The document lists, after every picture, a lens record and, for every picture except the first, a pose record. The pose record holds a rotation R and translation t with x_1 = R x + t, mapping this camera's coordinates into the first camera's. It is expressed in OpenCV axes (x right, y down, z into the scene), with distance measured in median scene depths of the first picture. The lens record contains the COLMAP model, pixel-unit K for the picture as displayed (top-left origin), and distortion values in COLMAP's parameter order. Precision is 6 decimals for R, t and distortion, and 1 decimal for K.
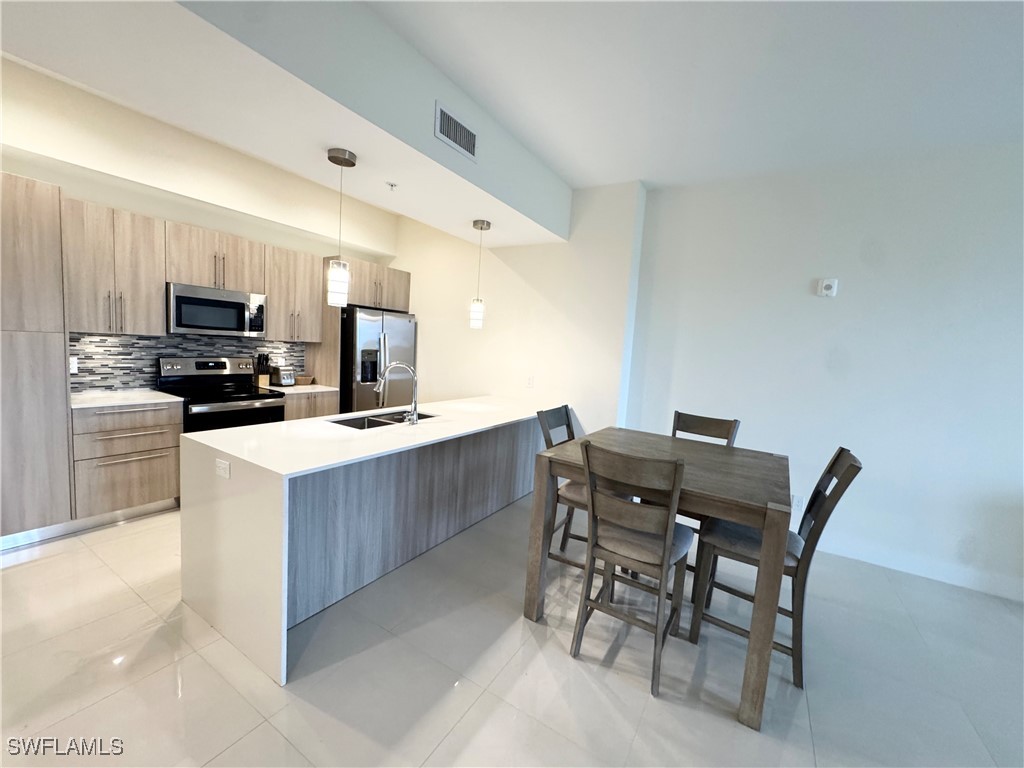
lens RADIAL K [[409.8, 0, 512.4], [0, 409.8, 383.5], [0, 0, 1]] dist [0.000539, -0.000418]
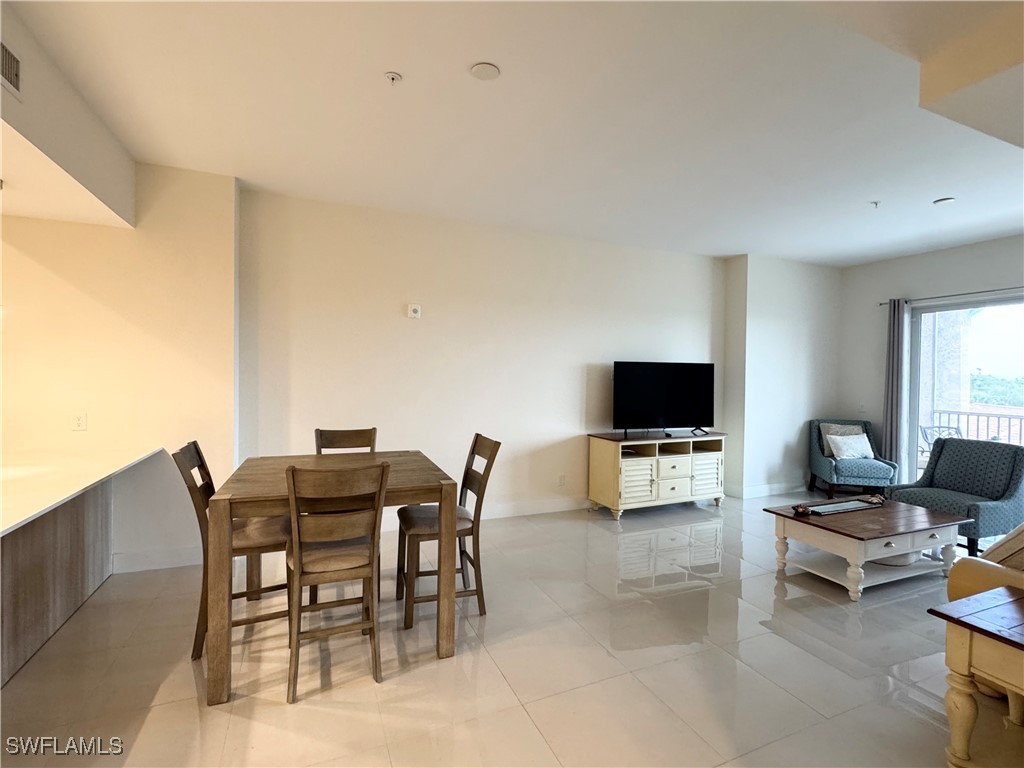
lens RADIAL K [[472.8, 0, 509.2], [0, 472.8, 383.2], [0, 0, 1]] dist [-0.004168, -0.000350]
pose [[0.582370, -0.070662, 0.809847, -0.245152], [0.100823, 0.994802, 0.014297, -0.011447], [-0.806647, 0.073325, 0.586467, -0.049019]]
